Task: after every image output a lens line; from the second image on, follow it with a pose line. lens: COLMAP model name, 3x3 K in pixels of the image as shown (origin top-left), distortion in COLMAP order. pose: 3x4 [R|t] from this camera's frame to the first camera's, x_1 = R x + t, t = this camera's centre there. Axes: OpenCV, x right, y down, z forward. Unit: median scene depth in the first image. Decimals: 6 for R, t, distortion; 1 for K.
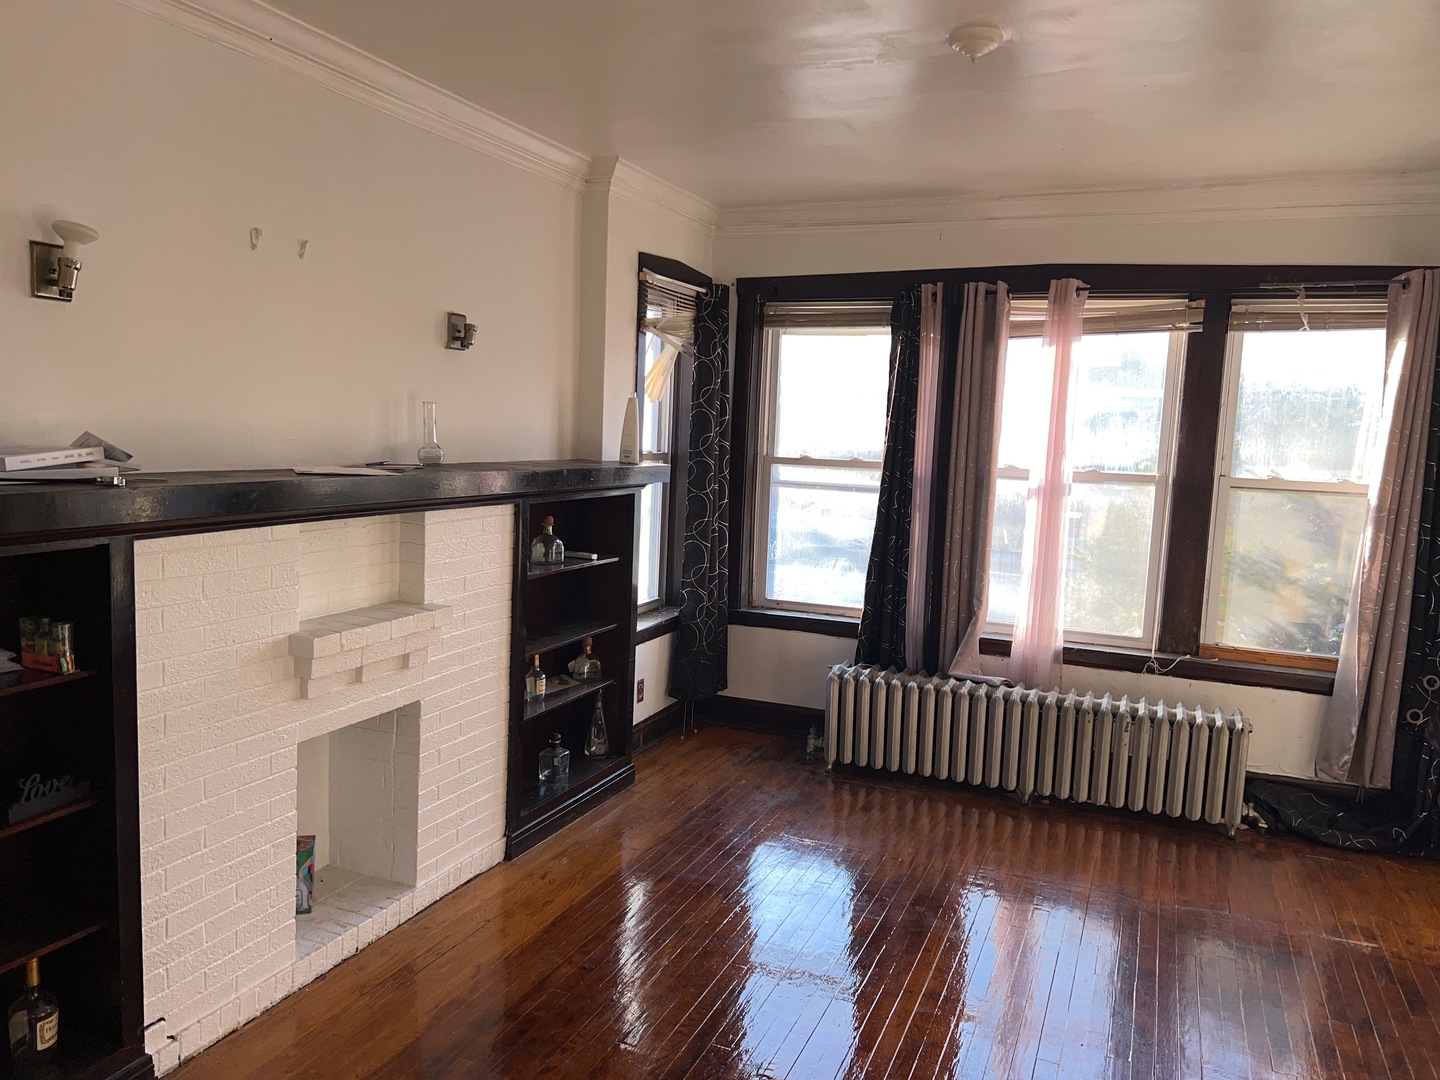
lens RADIAL K [[1082.4, 0, 720.0], [0, 1082.4, 540.0], [0, 0, 1]] dist [0.092173, -0.121570]
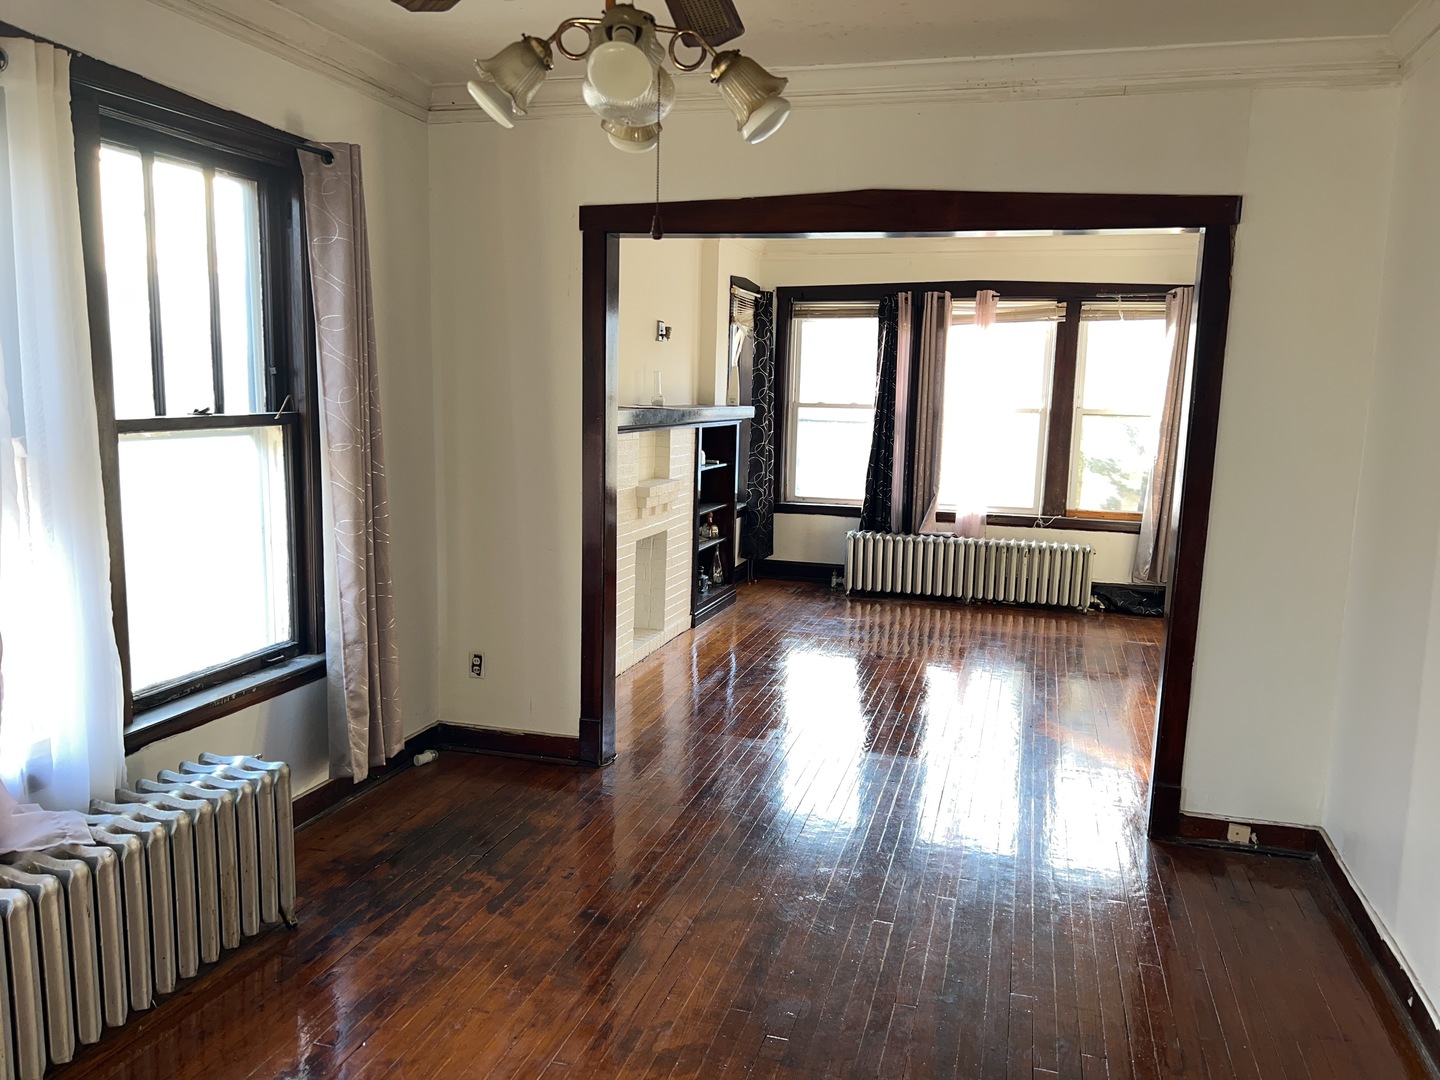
lens RADIAL K [[1082.4, 0, 720.0], [0, 1082.4, 540.0], [0, 0, 1]] dist [0.092173, -0.121570]
pose [[0.995030, -0.030024, 0.094937, -0.246281], [0.026626, 0.998965, 0.036868, 0.066609], [-0.095946, -0.034157, 0.994800, -0.603139]]
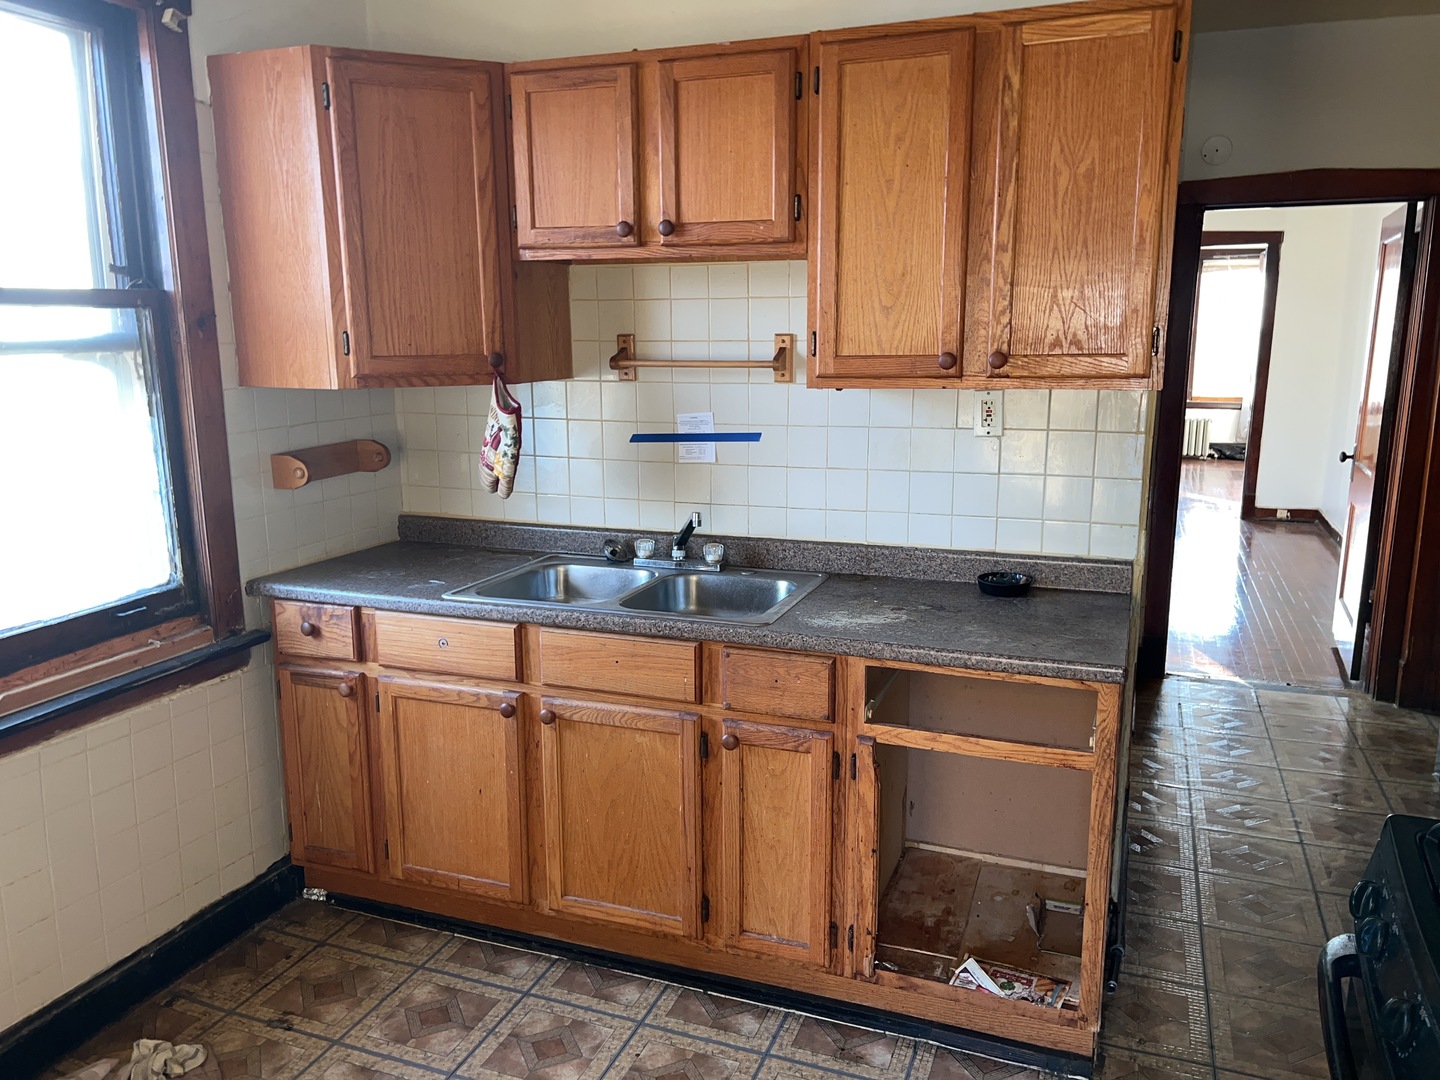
lens RADIAL K [[1082.4, 0, 720.0], [0, 1082.4, 540.0], [0, 0, 1]] dist [0.092173, -0.121570]
pose [[0.998784, -0.048000, 0.011216, -0.718090], [0.046899, 0.995397, 0.083581, 0.164709], [-0.015176, -0.082954, 0.996438, -1.583157]]
